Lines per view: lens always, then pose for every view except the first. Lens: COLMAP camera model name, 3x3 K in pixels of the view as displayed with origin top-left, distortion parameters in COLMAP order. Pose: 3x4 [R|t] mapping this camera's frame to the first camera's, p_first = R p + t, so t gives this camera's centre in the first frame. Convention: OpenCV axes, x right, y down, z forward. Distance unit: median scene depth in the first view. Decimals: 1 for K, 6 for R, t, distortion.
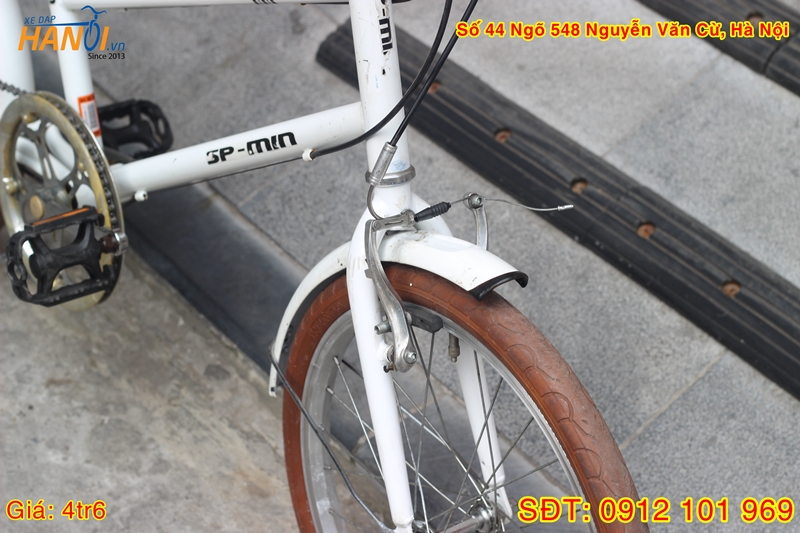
lens RADIAL K [[1925.1, 0, 400.0], [0, 1925.1, 266.5], [0, 0, 1]] dist [-0.109830, 0.059359]
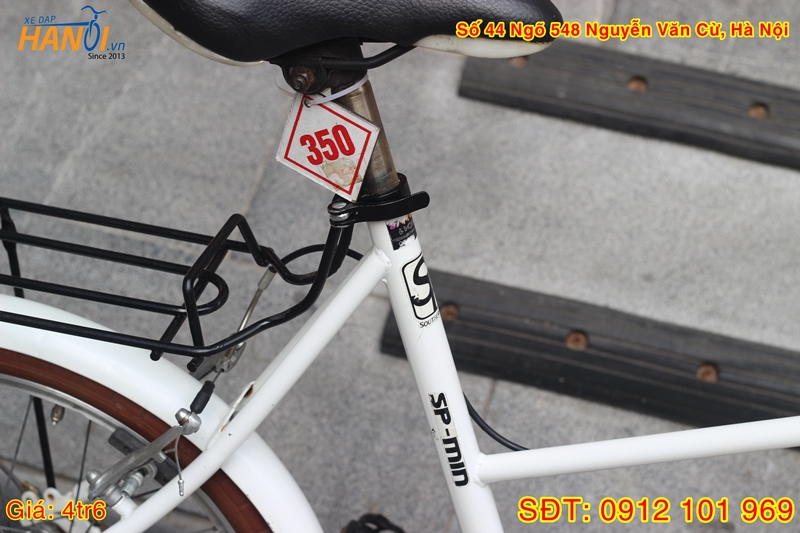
lens RADIAL K [[1925.1, 0, 400.0], [0, 1925.1, 266.5], [0, 0, 1]] dist [-0.109830, 0.059359]
pose [[0.819388, -0.349764, 0.454168, -0.431831], [0.316968, 0.936591, 0.149429, -0.289334], [-0.477635, 0.021517, 0.878295, 0.362354]]
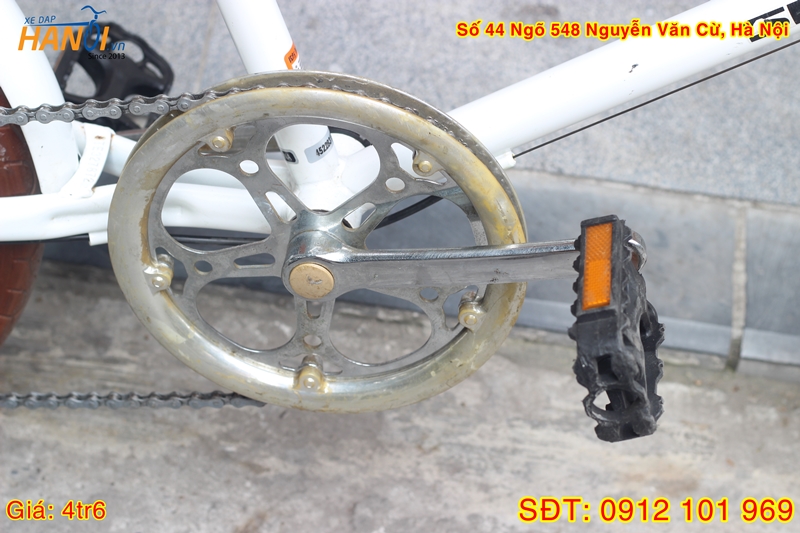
lens RADIAL K [[1906.8, 0, 401.5], [0, 1906.8, 296.4], [0, 0, 1]] dist [-0.068350, -0.695756]
pose [[0.715072, -0.527373, 0.458857, -0.373788], [0.395783, 0.846489, 0.356107, -0.187688], [-0.576218, -0.073035, 0.814026, 0.506408]]
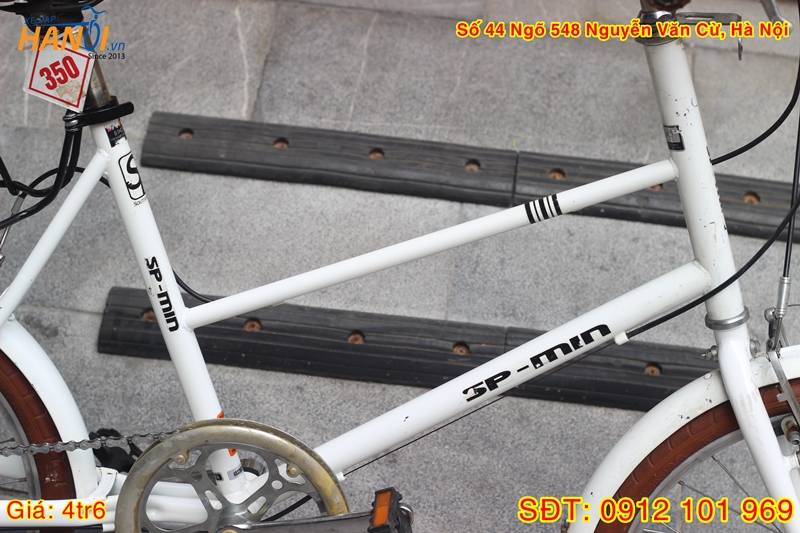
lens RADIAL K [[1906.8, 0, 401.5], [0, 1906.8, 296.4], [0, 0, 1]] dist [-0.068350, -0.695756]
pose [[0.691500, -0.336356, 0.639290, -0.621797], [0.389005, 0.919093, 0.062797, -0.153232], [-0.608689, 0.205263, 0.766397, 0.189001]]
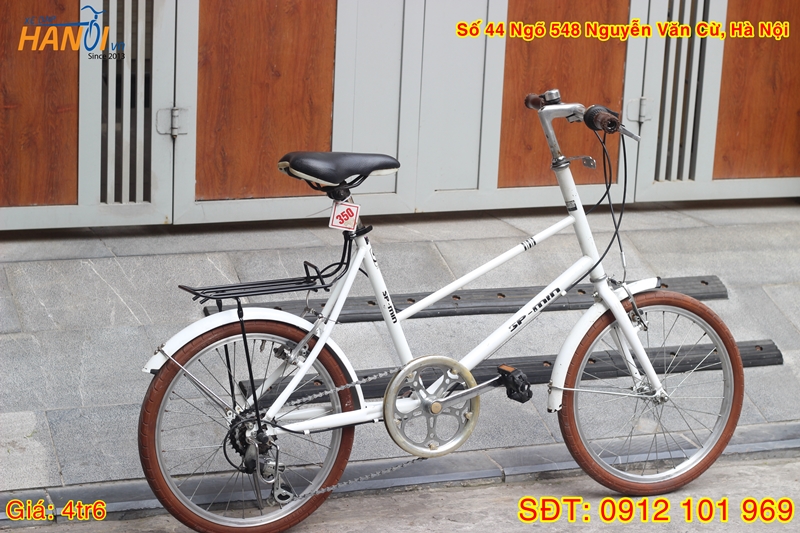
lens RADIAL K [[1925.1, 0, 400.0], [0, 1925.1, 266.5], [0, 0, 1]] dist [-0.109830, 0.059359]
pose [[0.285864, -0.236629, 0.928595, -1.977673], [0.553876, 0.831569, 0.041396, -0.252495], [-0.781987, 0.502493, 0.368779, 0.133895]]
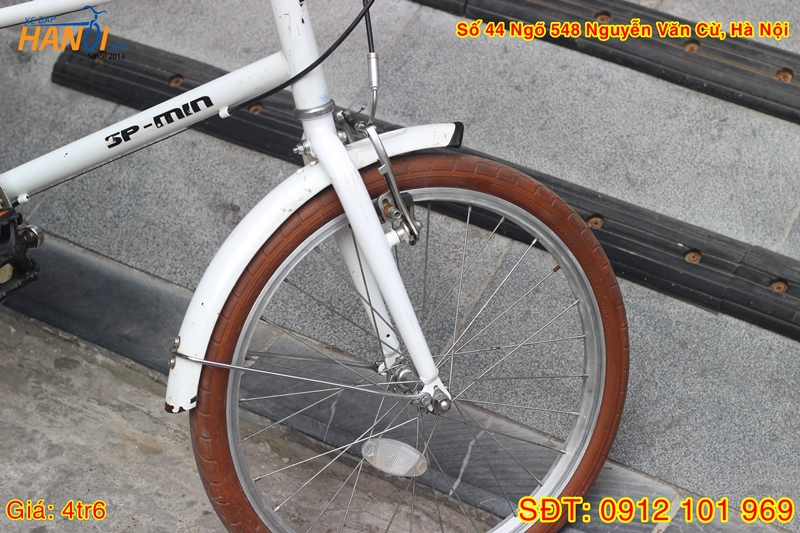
lens RADIAL K [[1925.1, 0, 400.0], [0, 1925.1, 266.5], [0, 0, 1]] dist [-0.109830, 0.059359]
pose [[0.934942, -0.203670, 0.290520, -0.224496], [0.211742, 0.977318, 0.003730, 0.037514], [-0.284690, 0.058028, 0.956862, -0.099066]]
